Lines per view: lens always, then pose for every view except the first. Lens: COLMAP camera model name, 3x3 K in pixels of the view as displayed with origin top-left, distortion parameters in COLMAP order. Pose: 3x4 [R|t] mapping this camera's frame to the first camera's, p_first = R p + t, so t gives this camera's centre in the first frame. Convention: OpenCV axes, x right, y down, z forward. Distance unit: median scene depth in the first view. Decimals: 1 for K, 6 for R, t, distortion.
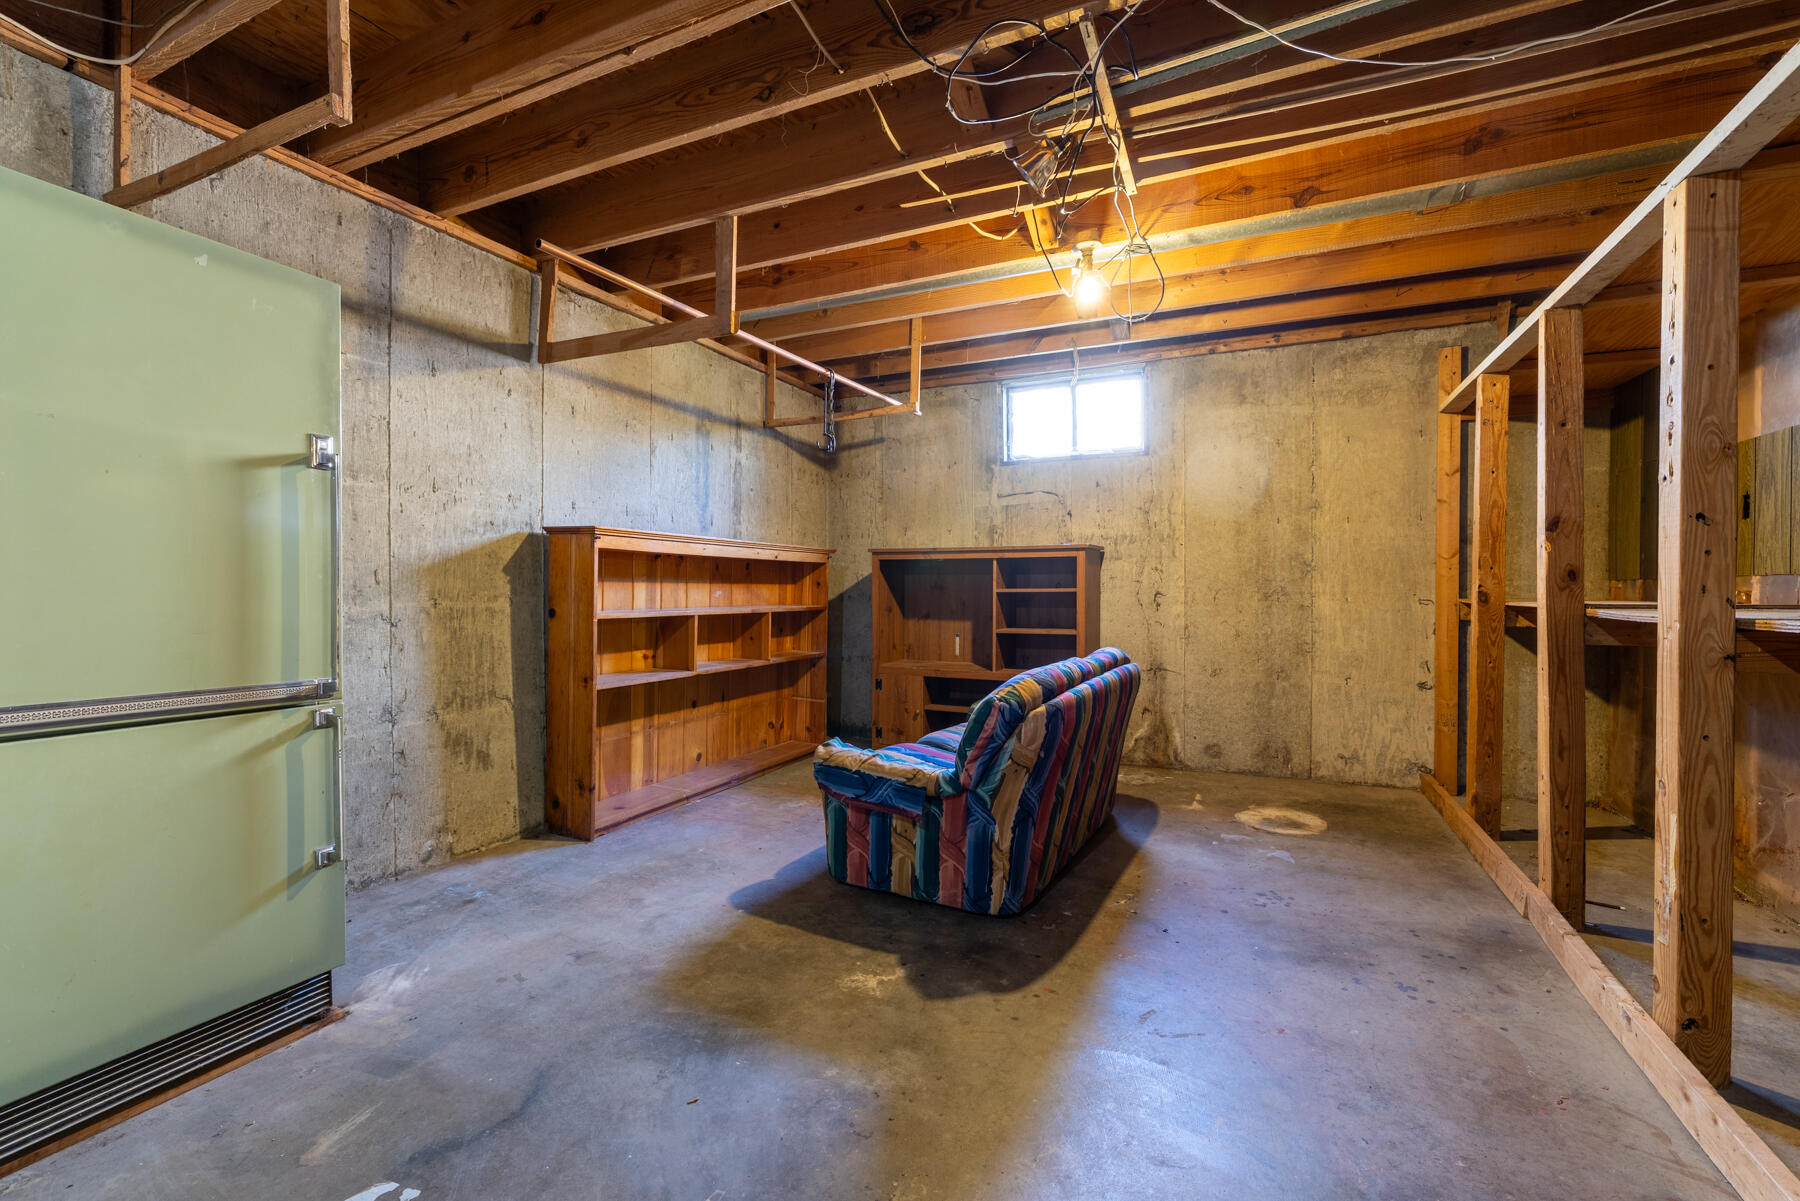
lens RADIAL K [[774.3, 0, 900.0], [0, 774.3, 600.5], [0, 0, 1]] dist [0.000074, -0.000211]
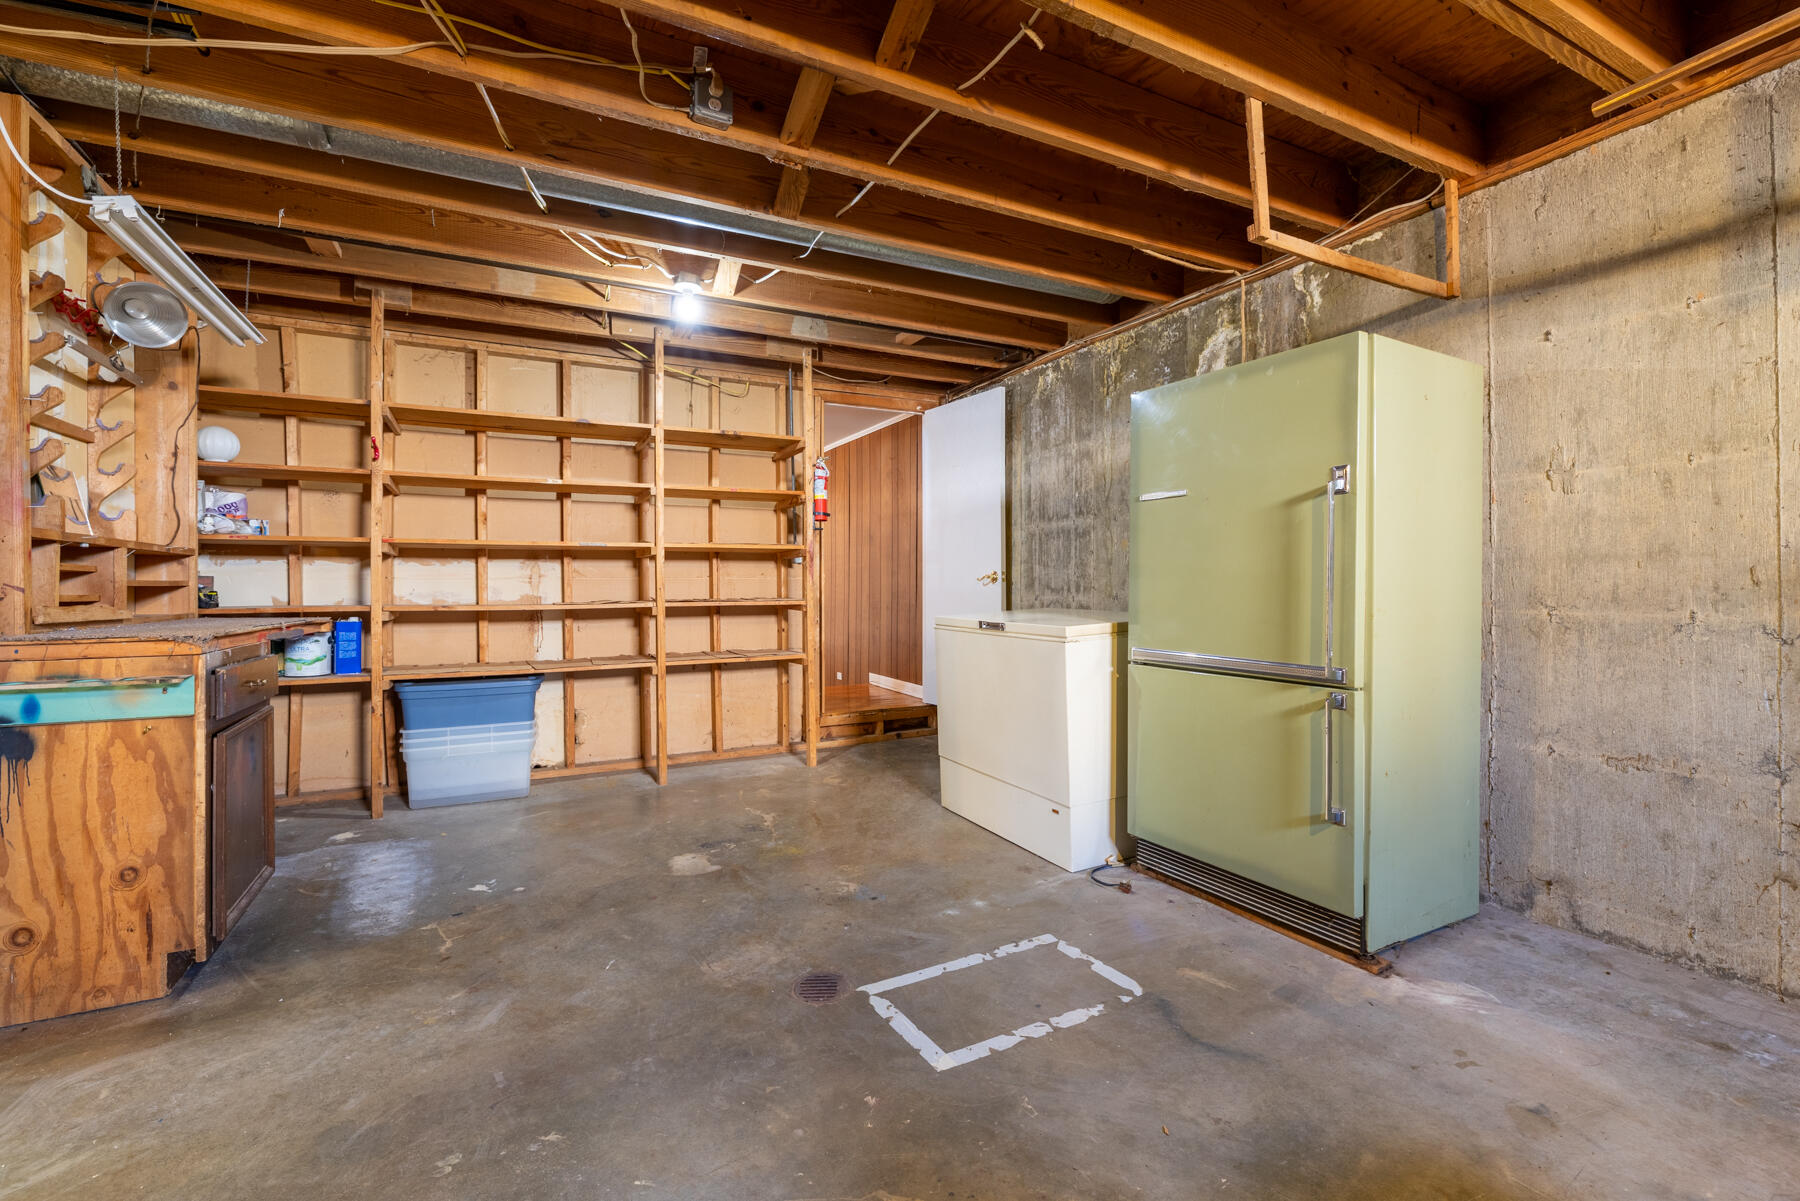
lens RADIAL K [[774.3, 0, 900.0], [0, 774.3, 600.5], [0, 0, 1]] dist [0.000074, -0.000211]
pose [[-0.613464, 0.009062, -0.789671, 0.523484], [-0.011023, 0.999739, 0.020035, -0.015880], [0.789646, 0.020995, -0.613203, 1.015367]]
